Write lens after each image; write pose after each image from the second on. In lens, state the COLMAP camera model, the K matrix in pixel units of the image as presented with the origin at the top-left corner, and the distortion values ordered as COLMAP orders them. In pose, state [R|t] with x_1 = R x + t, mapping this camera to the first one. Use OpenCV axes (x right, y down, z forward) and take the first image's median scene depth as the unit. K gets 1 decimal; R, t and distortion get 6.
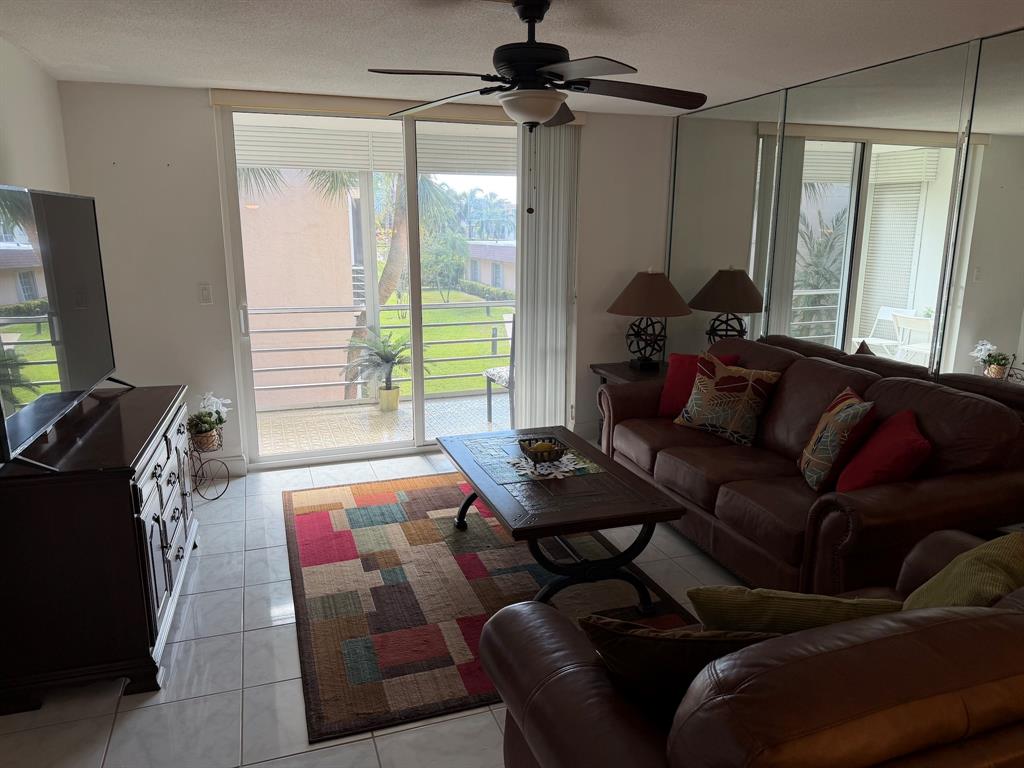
lens RADIAL K [[720.3, 0, 516.1], [0, 720.3, 384.0], [0, 0, 1]] dist [0.058610, -0.085410]
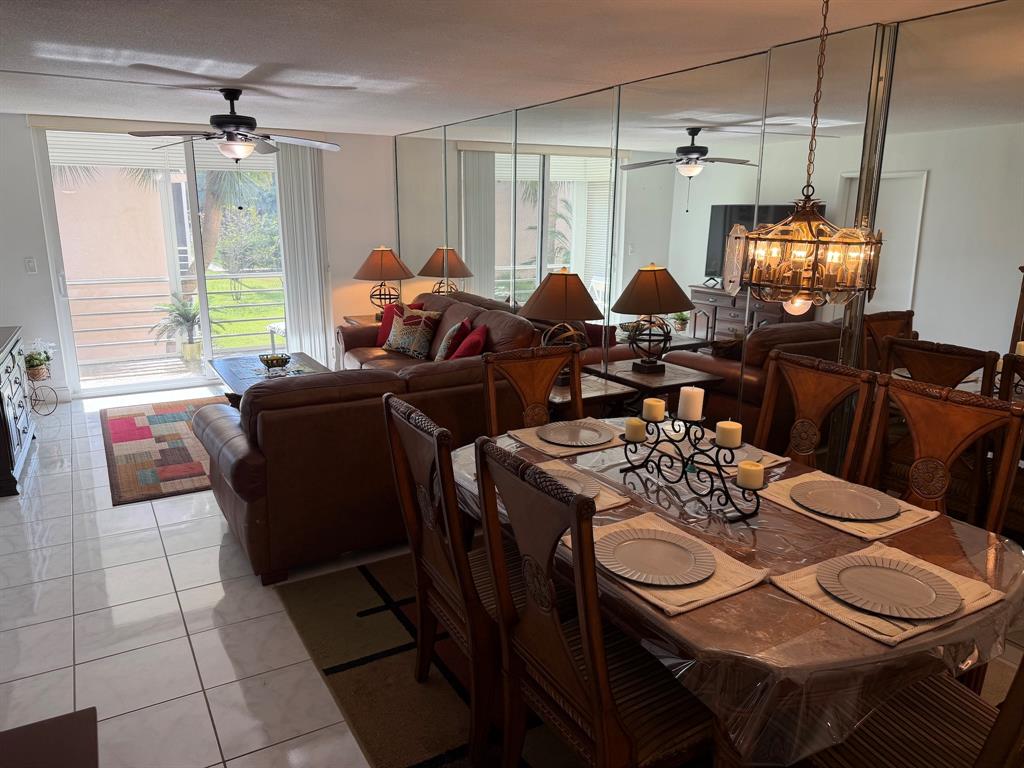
lens RADIAL K [[720.3, 0, 509.5], [0, 720.3, 387.4], [0, 0, 1]] dist [0.058610, -0.085410]
pose [[0.982308, -0.039383, 0.183082, 0.221164], [0.033967, 0.998890, 0.032625, 0.102848], [-0.184164, -0.025829, 0.982556, -0.577583]]
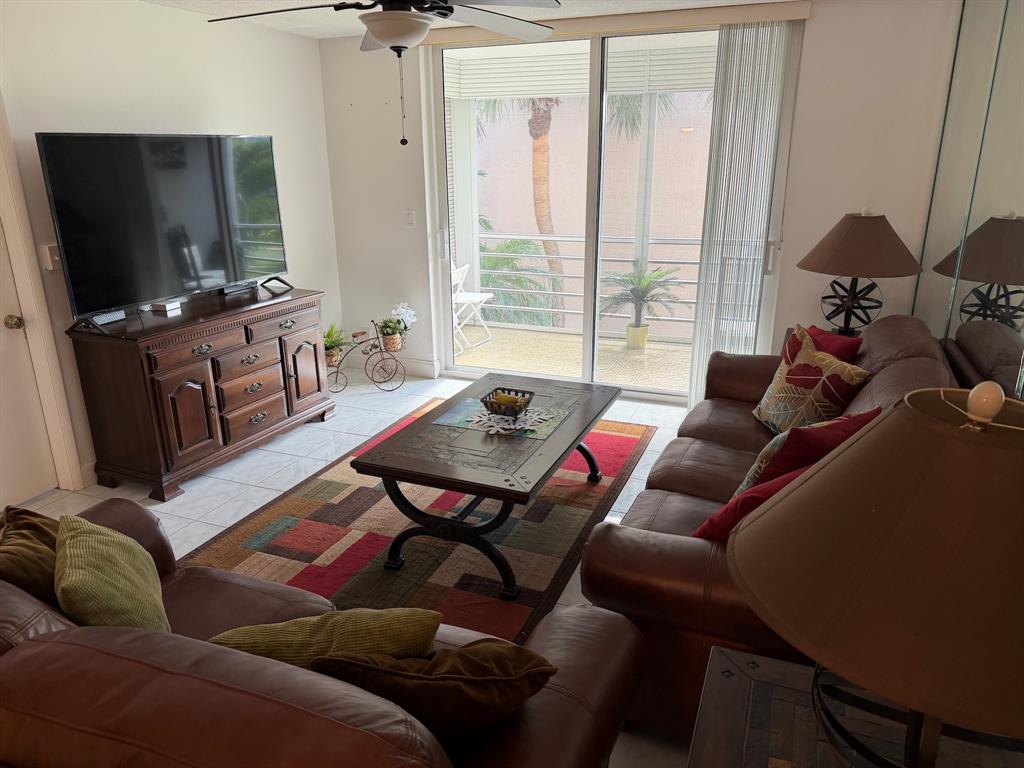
lens RADIAL K [[720.3, 0, 514.2], [0, 720.3, 392.5], [0, 0, 1]] dist [0.058610, -0.085410]
pose [[0.745220, 0.201623, -0.635607, 0.568335], [-0.130504, 0.978858, 0.157497, -0.062719], [0.653924, -0.034421, 0.755777, 0.257563]]
